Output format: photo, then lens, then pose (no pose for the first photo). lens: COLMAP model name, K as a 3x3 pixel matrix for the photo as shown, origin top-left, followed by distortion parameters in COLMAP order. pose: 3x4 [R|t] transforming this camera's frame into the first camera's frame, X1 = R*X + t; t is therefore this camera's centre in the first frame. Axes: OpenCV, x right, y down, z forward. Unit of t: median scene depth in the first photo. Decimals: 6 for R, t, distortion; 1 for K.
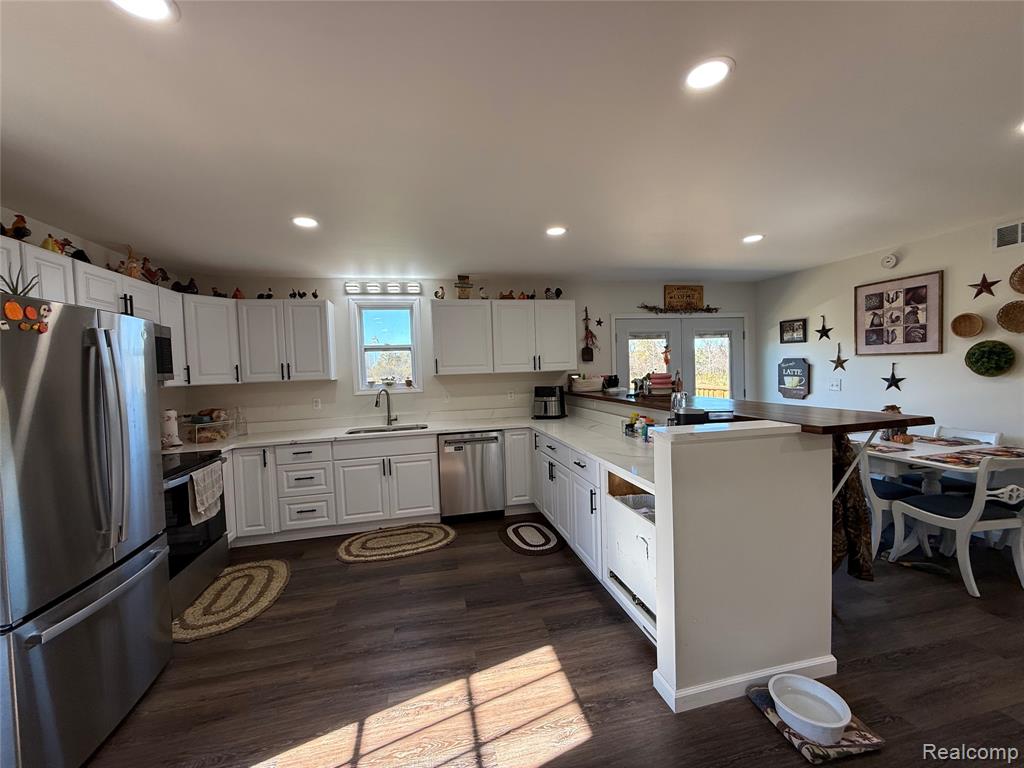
lens RADIAL K [[409.7, 0, 509.8], [0, 409.7, 387.2], [0, 0, 1]] dist [0.007616, 0.000258]
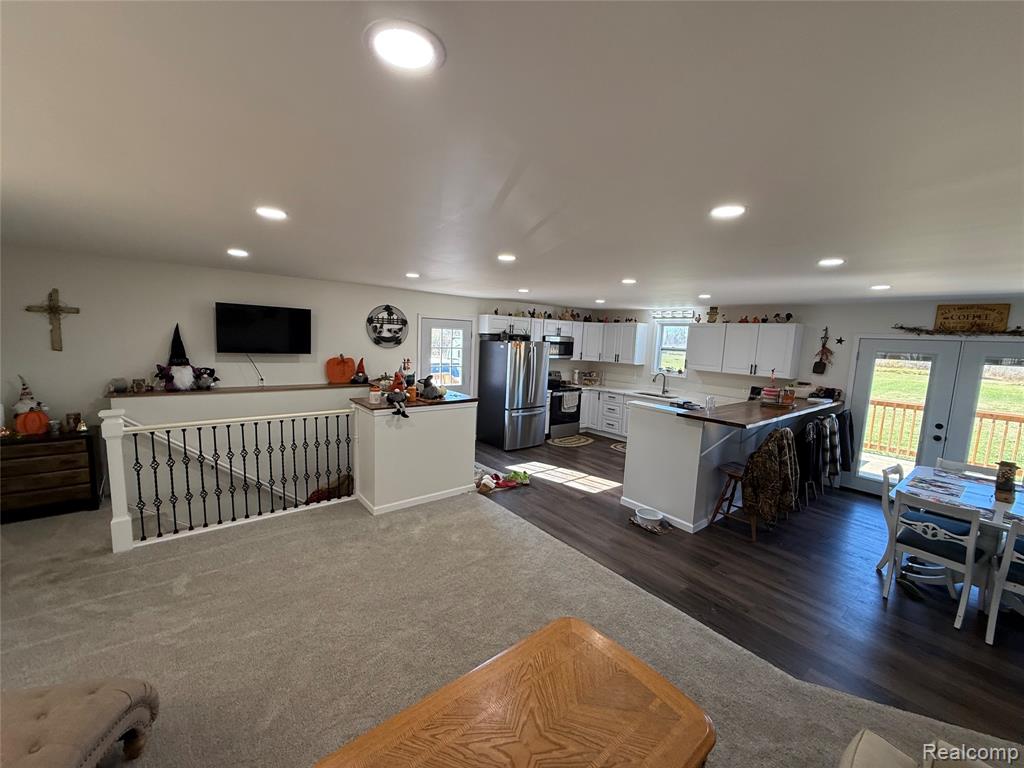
lens RADIAL K [[409.7, 0, 512.0], [0, 409.7, 385.4], [0, 0, 1]] dist [0.007616, 0.000258]
pose [[0.441762, 0.161131, -0.882544, 0.971286], [-0.100331, 0.986441, 0.129879, -0.107369], [0.891504, 0.031171, 0.451938, -0.370199]]
